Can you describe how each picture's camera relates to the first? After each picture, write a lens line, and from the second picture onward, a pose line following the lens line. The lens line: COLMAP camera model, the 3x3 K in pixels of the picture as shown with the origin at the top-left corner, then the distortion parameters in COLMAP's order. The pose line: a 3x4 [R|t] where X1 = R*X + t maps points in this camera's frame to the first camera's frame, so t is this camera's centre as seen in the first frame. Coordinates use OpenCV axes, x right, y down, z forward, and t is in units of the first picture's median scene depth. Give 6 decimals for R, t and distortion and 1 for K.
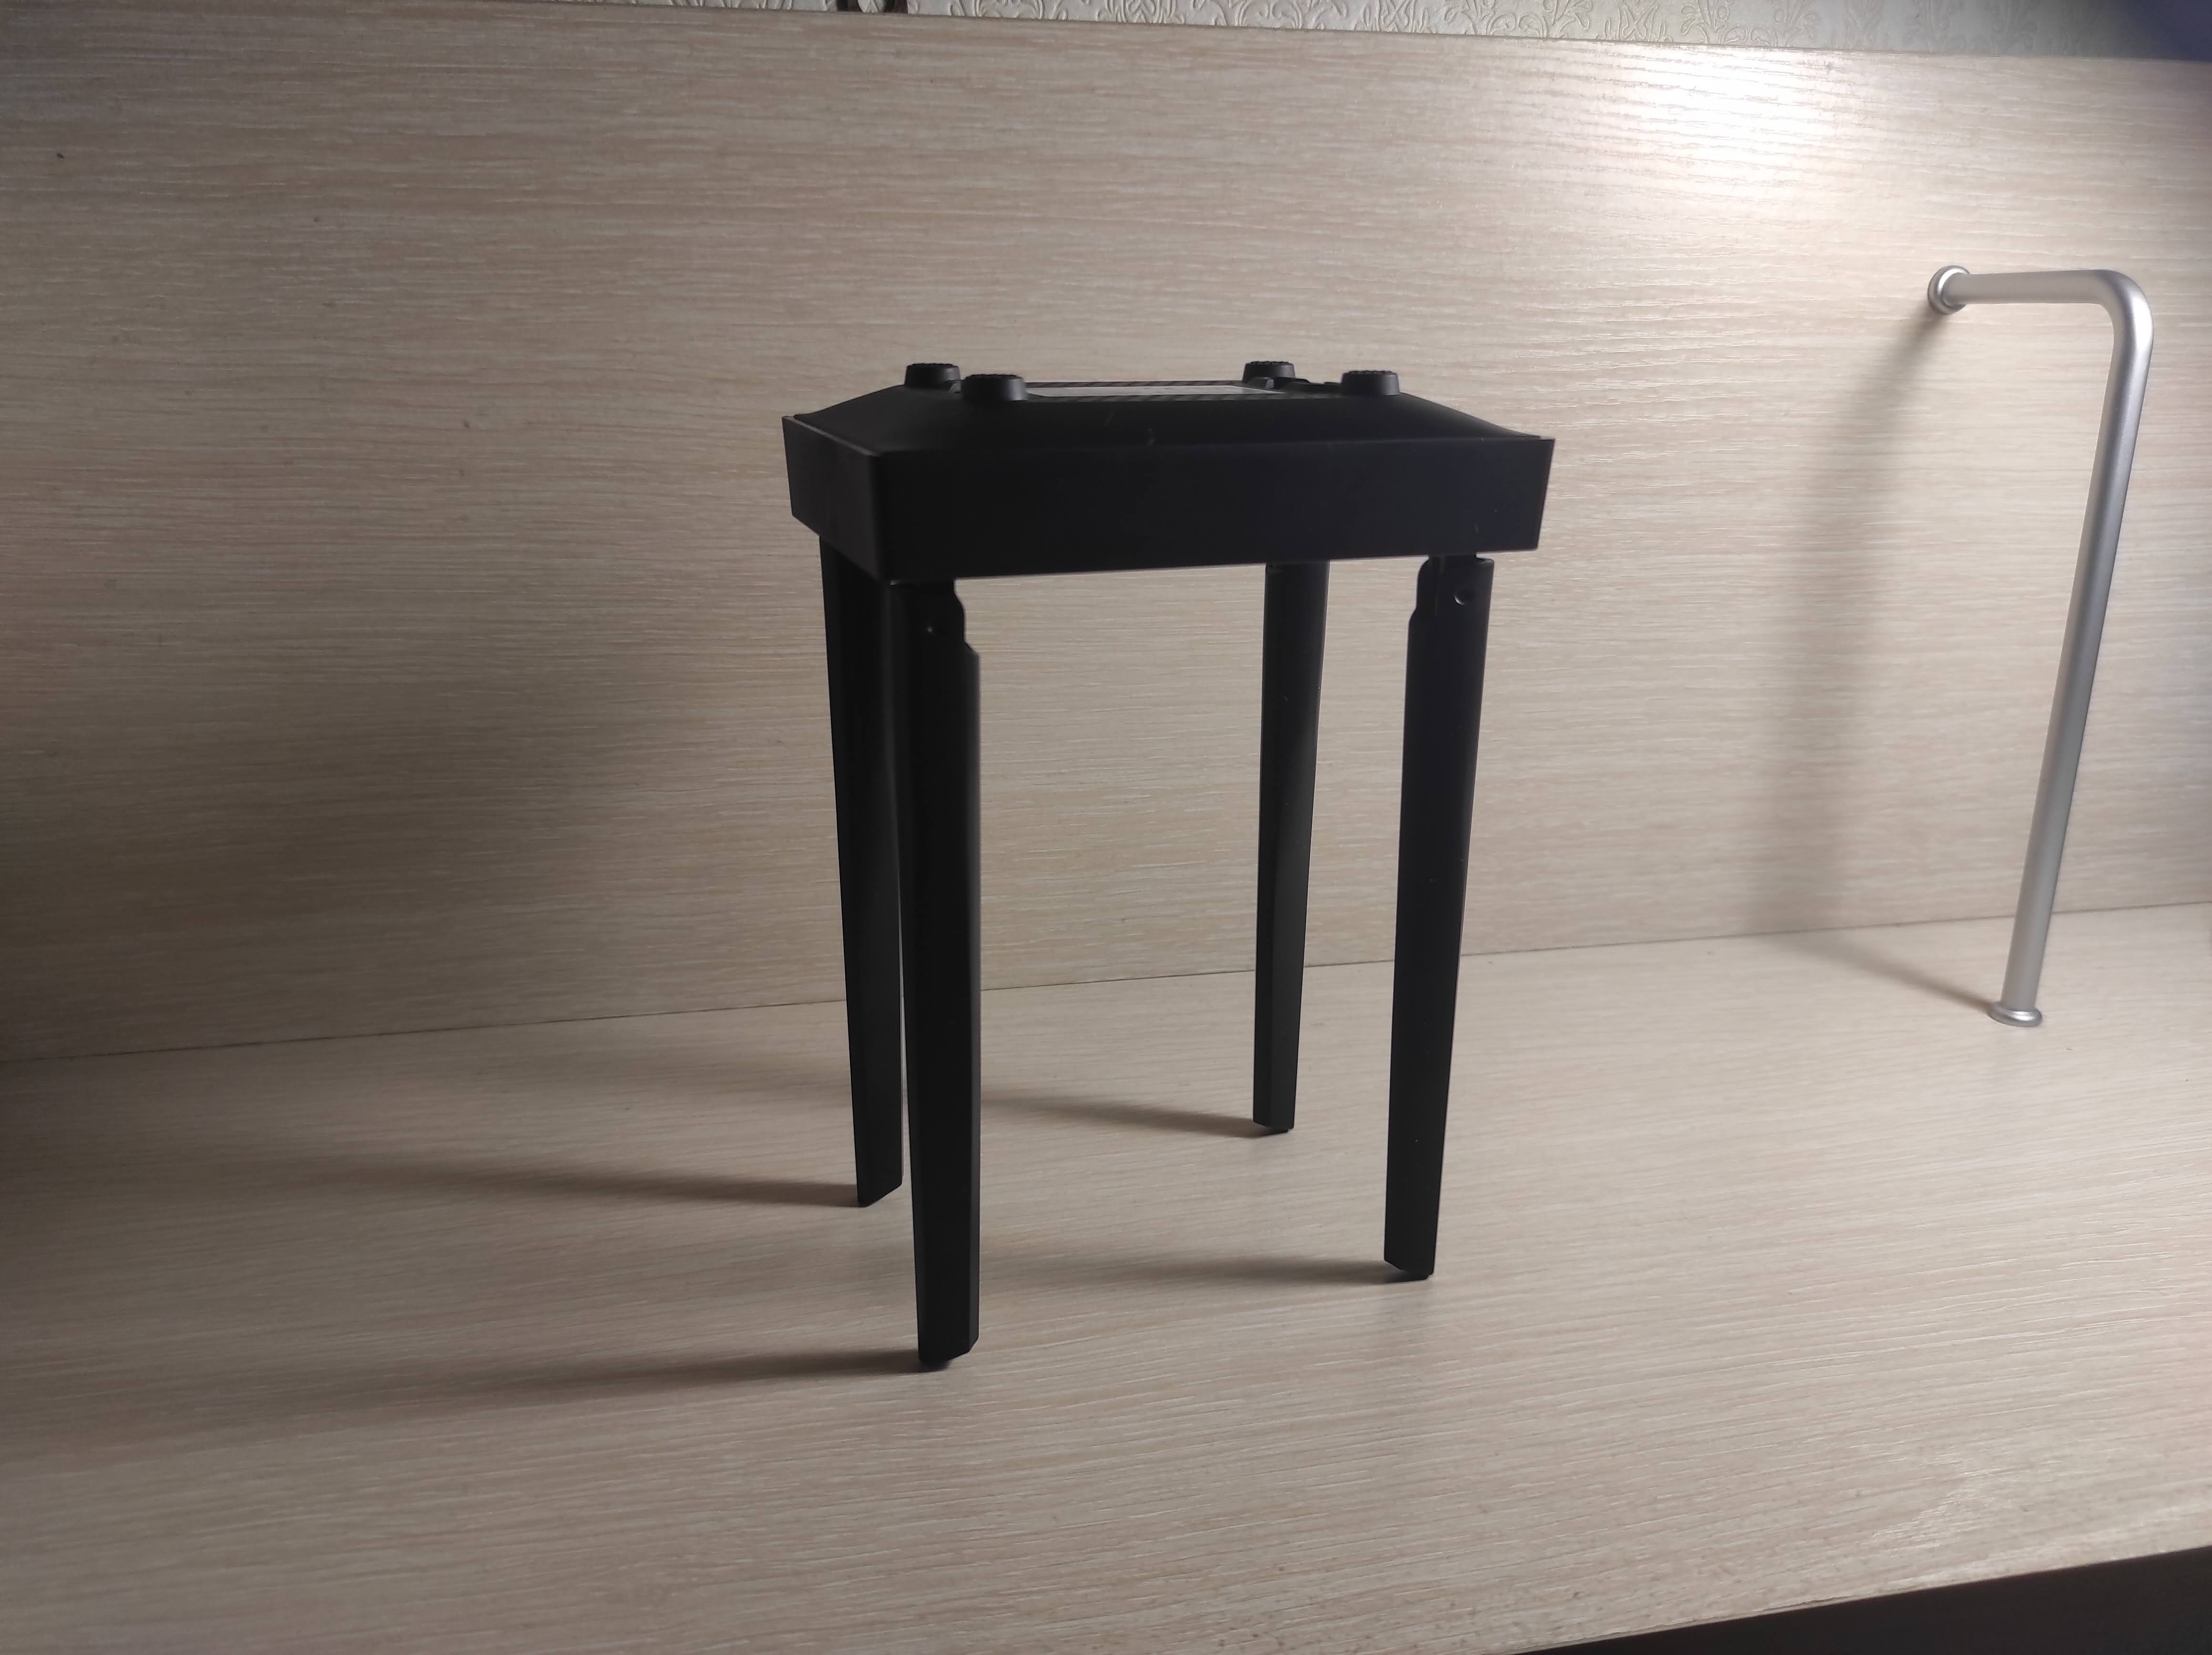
lens RADIAL K [[1663.4, 0, 1106.0], [0, 1663.4, 827.5], [0, 0, 1]] dist [0.046875, -0.083522]
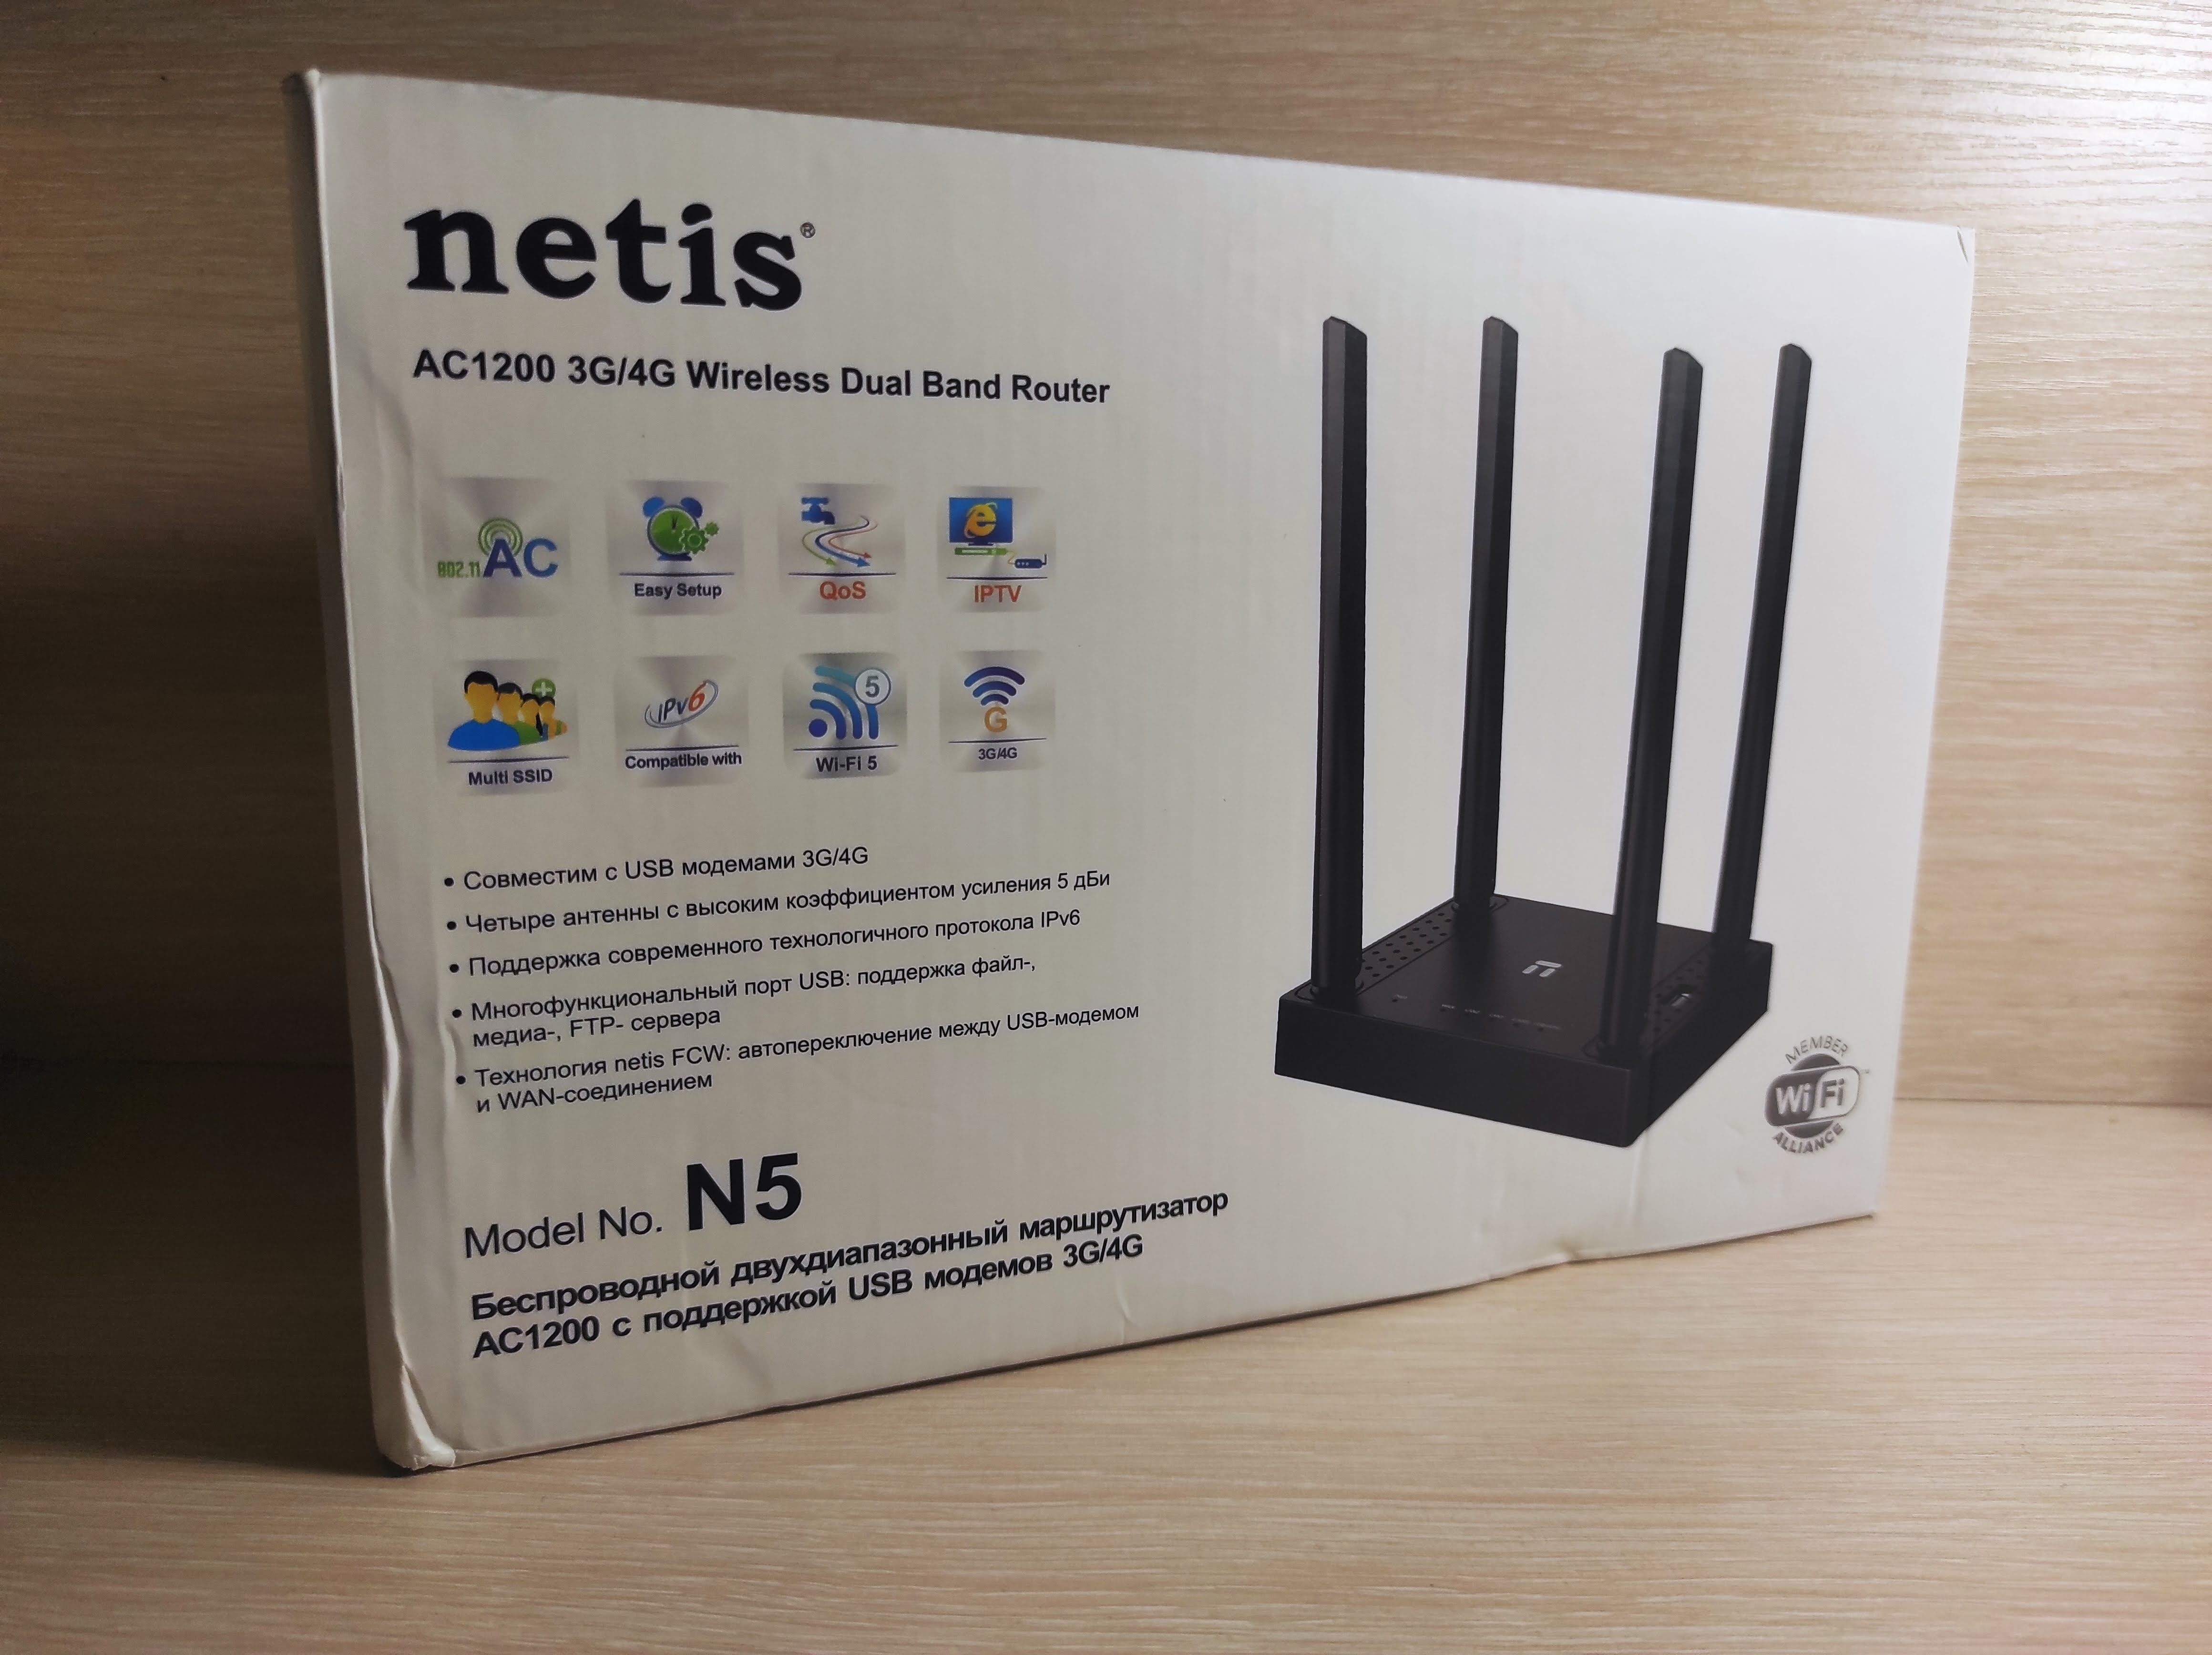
lens RADIAL K [[1710.6, 0, 1106.0], [0, 1710.6, 827.5], [0, 0, 1]] dist [-0.033589, 0.031672]
pose [[0.973589, 0.045700, -0.223686, 0.121110], [-0.074112, 0.989966, -0.120314, 0.089016], [0.215943, 0.133714, 0.967207, 0.227225]]
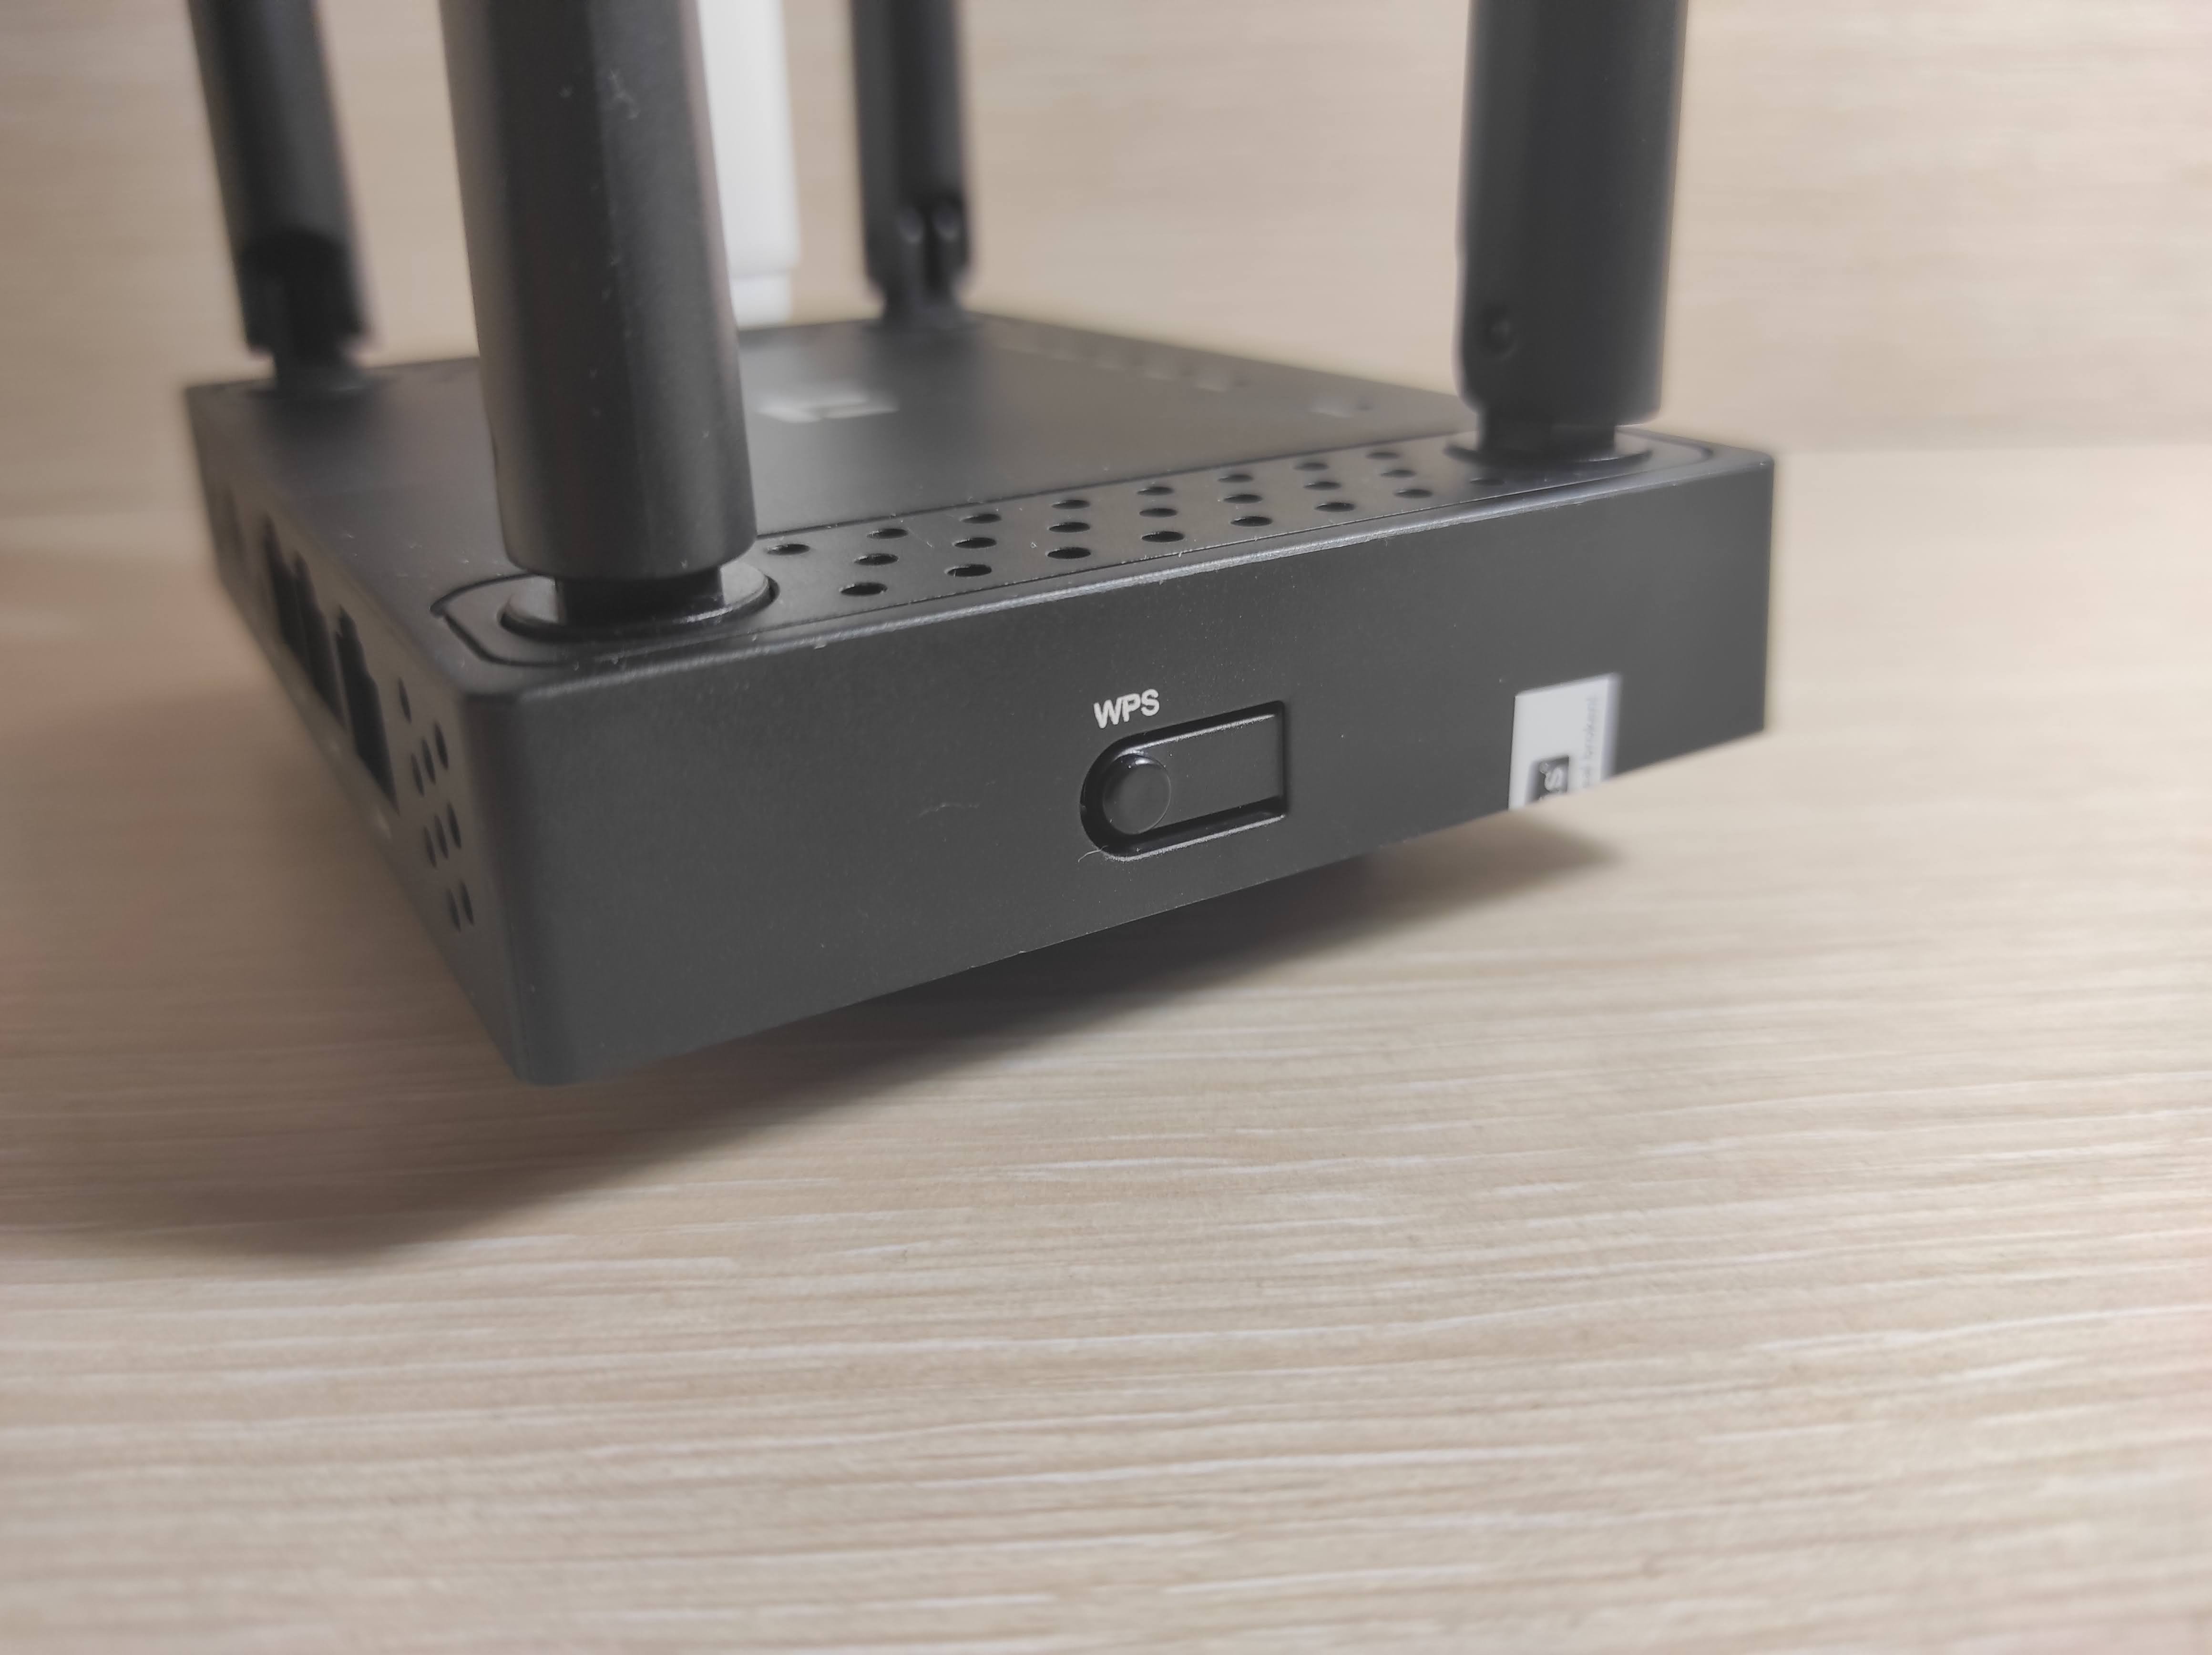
lens RADIAL K [[1805.5, 0, 1106.0], [0, 1805.5, 827.5], [0, 0, 1]] dist [-0.054481, -0.012850]
pose [[0.985017, 0.035778, -0.168707, 0.142118], [-0.020099, 0.995393, 0.093747, 0.182457], [0.171284, -0.088951, 0.981198, 0.546980]]
